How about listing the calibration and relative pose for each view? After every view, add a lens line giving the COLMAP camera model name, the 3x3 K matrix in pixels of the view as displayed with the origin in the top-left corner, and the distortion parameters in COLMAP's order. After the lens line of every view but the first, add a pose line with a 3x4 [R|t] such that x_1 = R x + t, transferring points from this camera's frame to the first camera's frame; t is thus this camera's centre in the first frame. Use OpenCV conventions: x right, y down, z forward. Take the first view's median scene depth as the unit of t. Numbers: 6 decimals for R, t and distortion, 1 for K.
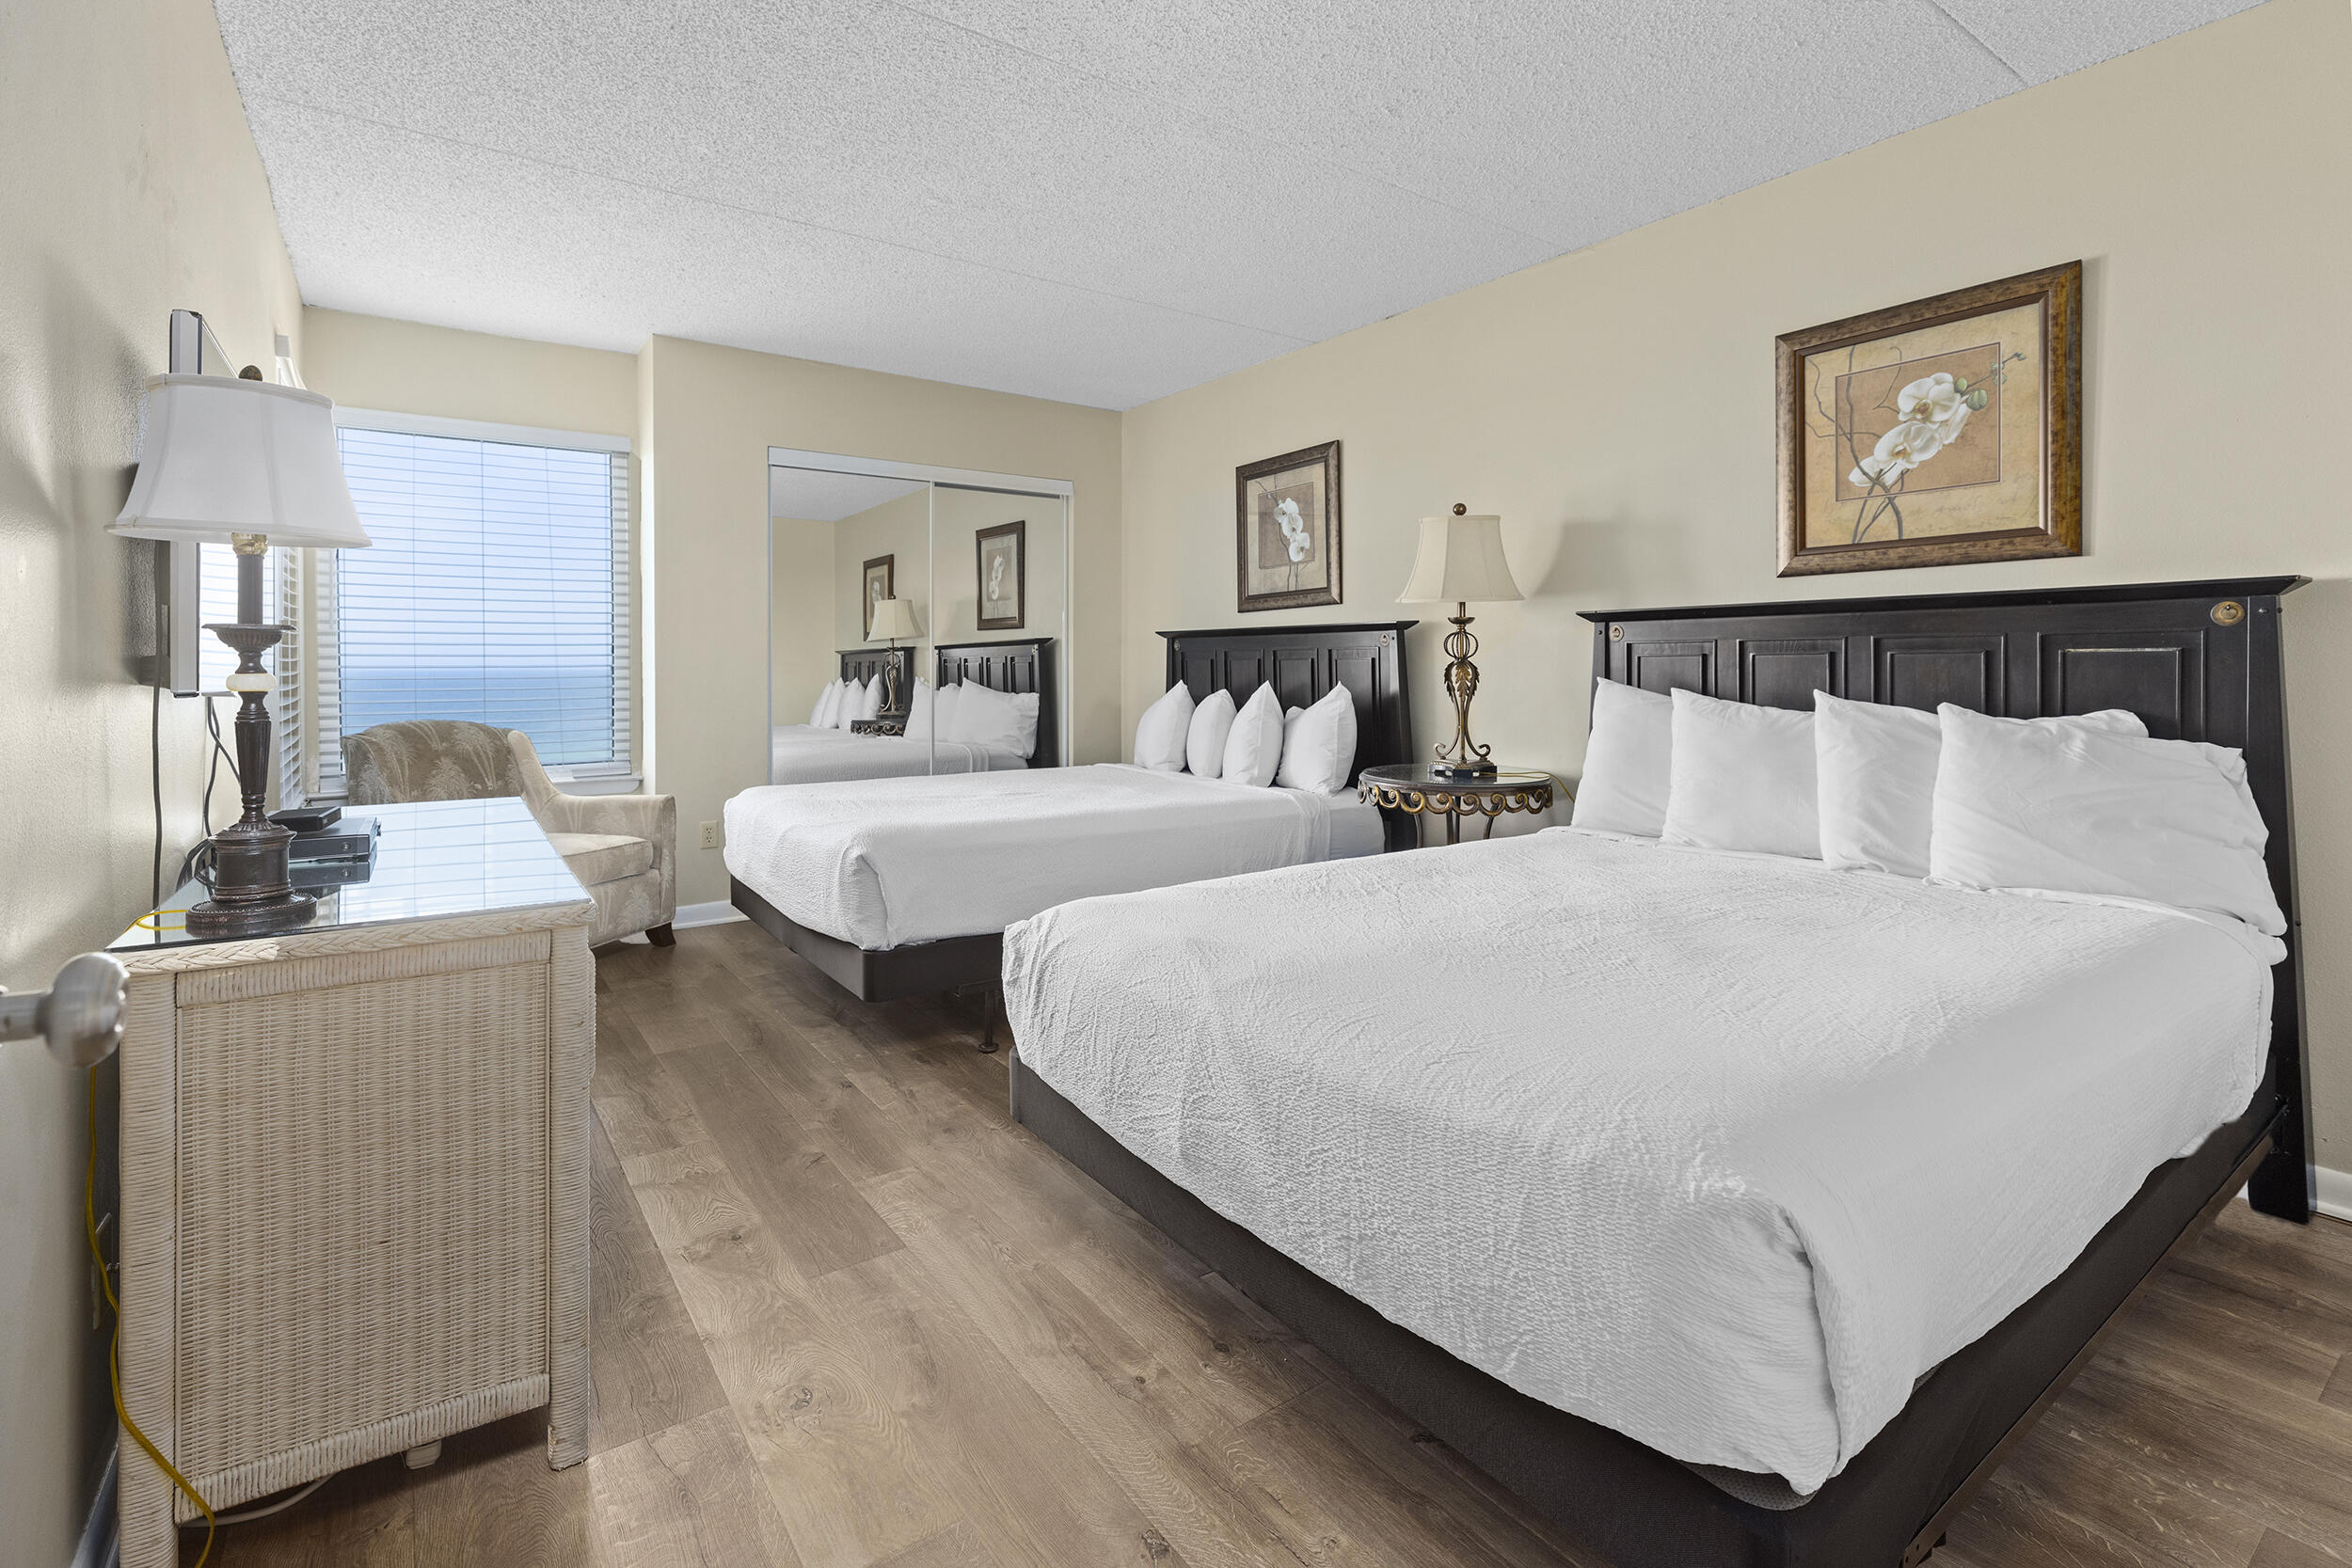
lens RADIAL K [[1060.1, 0, 1176.3], [0, 1060.1, 721.3], [0, 0, 1]] dist [-0.000586, 0.000057]
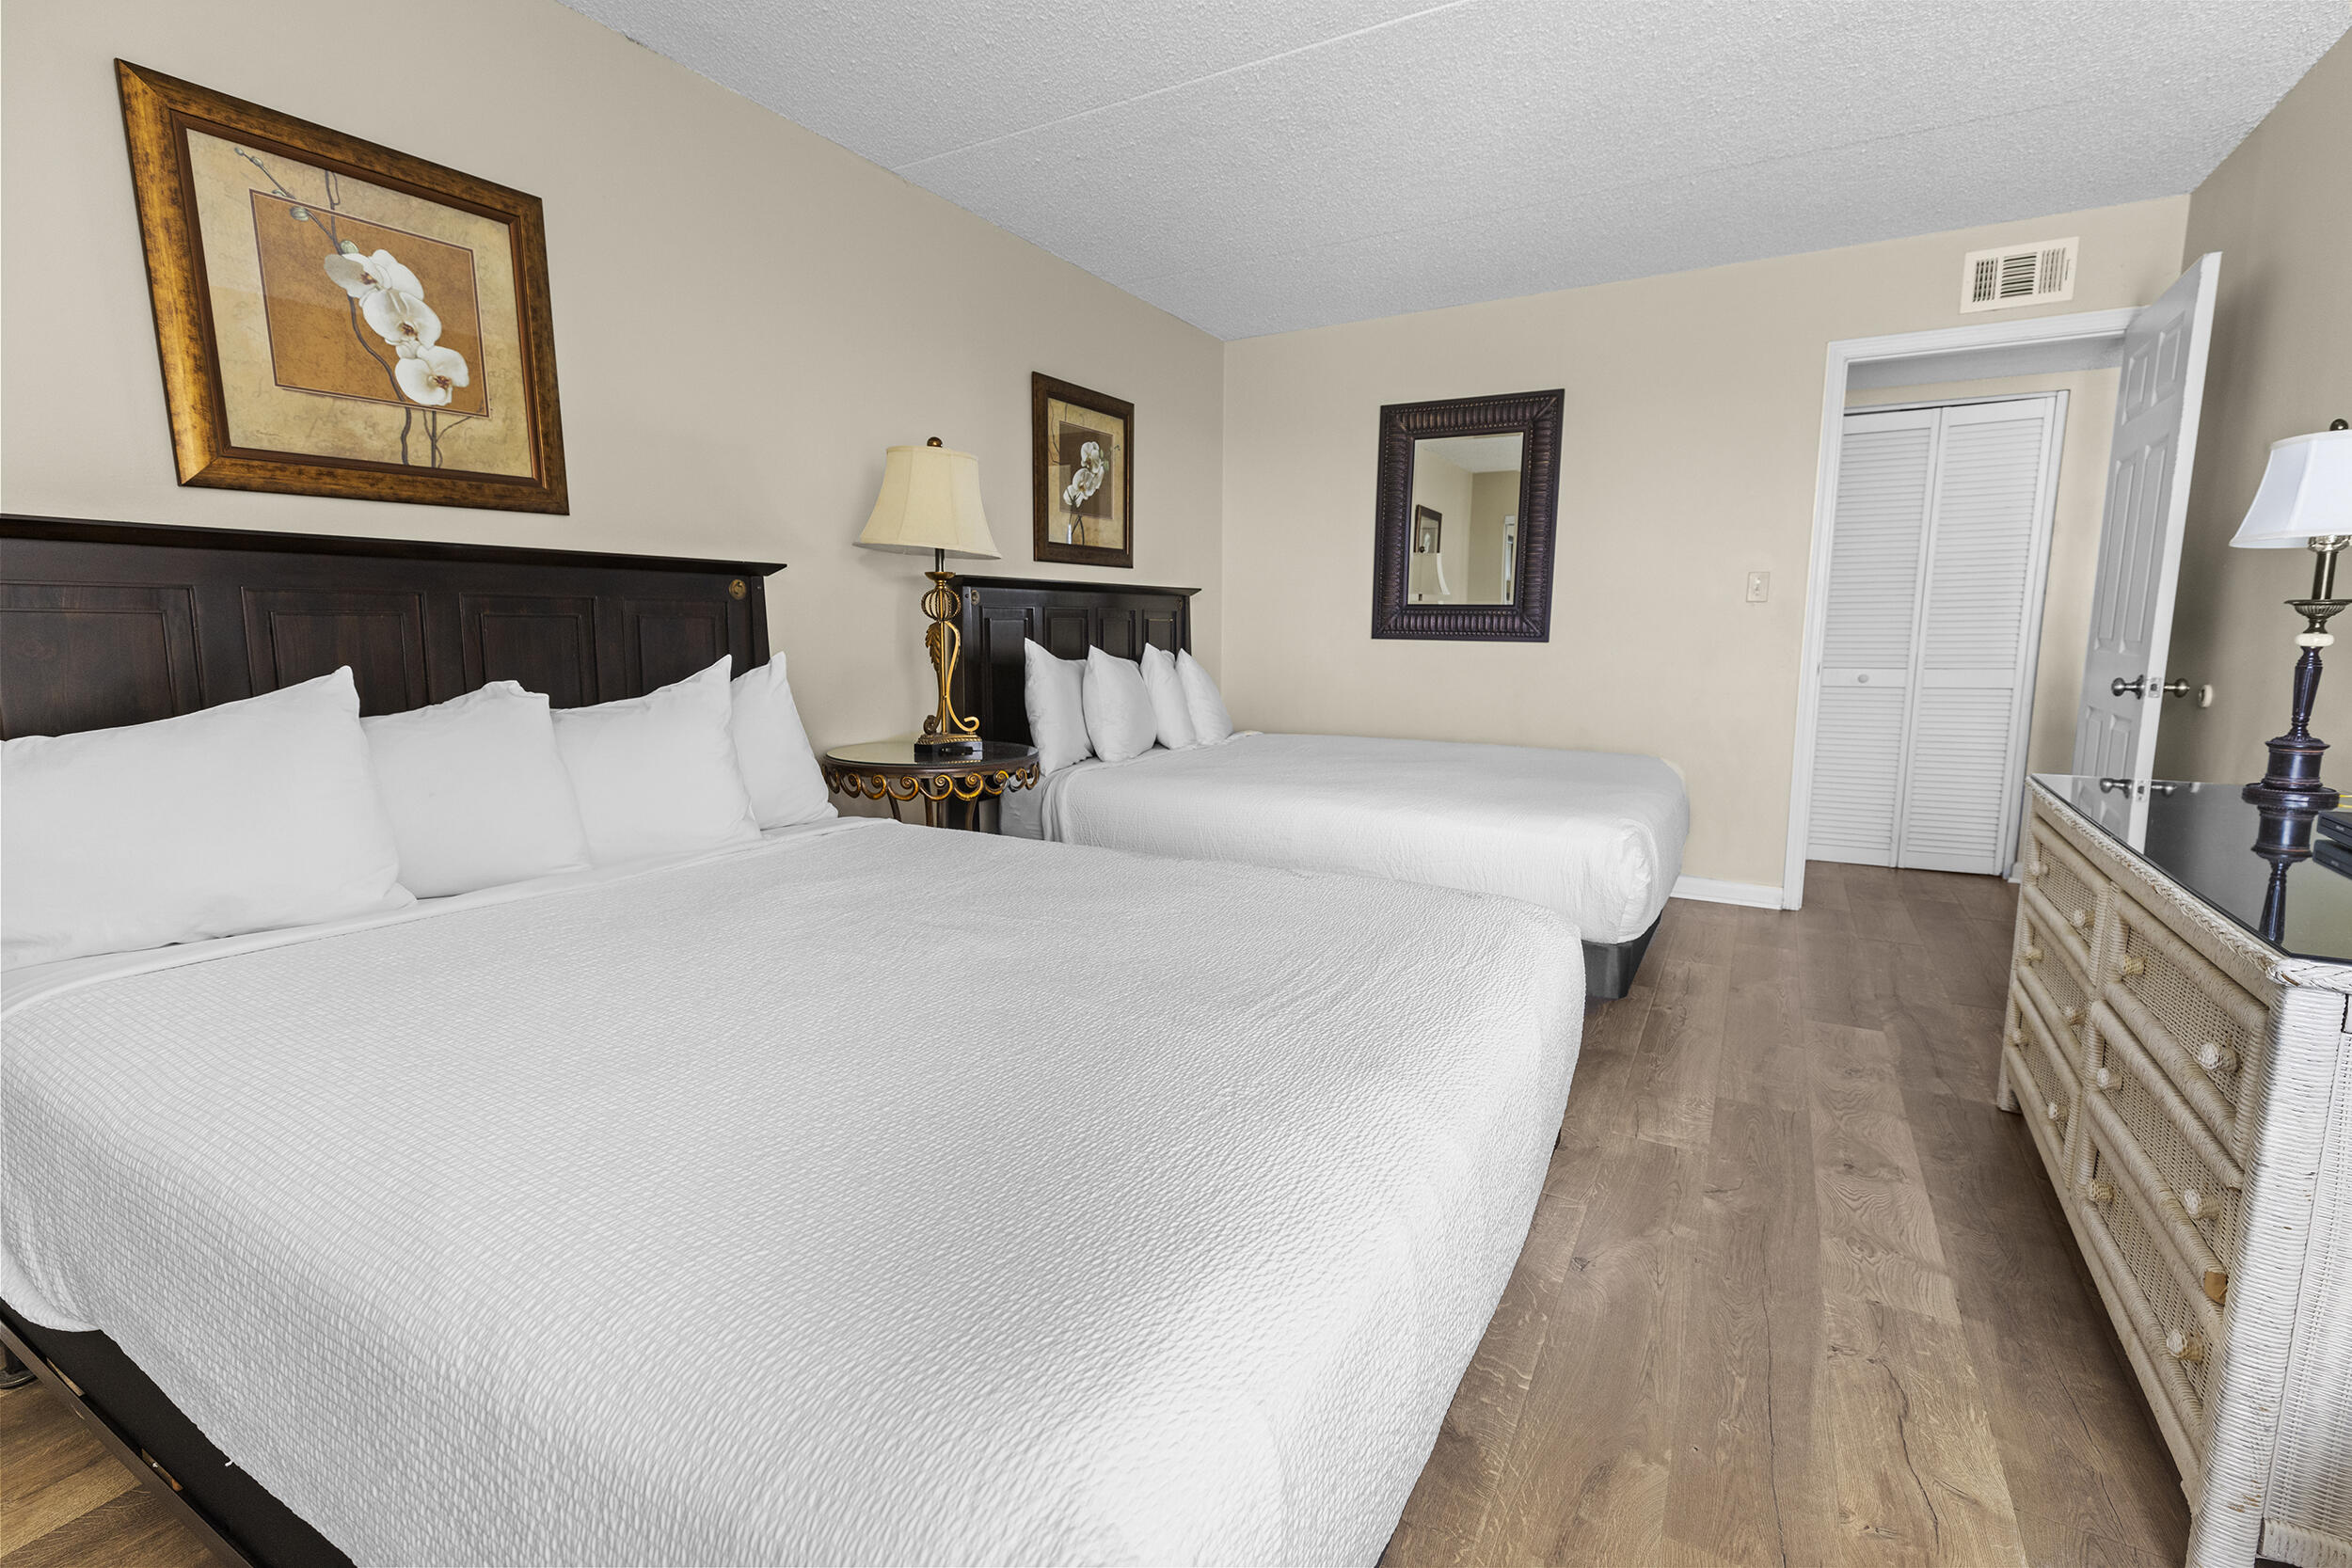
lens RADIAL K [[1062.5, 0, 1176.0], [0, 1062.5, 784.0], [0, 0, 1]] dist [0.011400, 0.000092]
pose [[-0.419956, -0.132347, 0.897843, -0.783621], [0.047562, 0.984741, 0.167403, -0.080143], [-0.906297, 0.113005, -0.407253, 1.503650]]
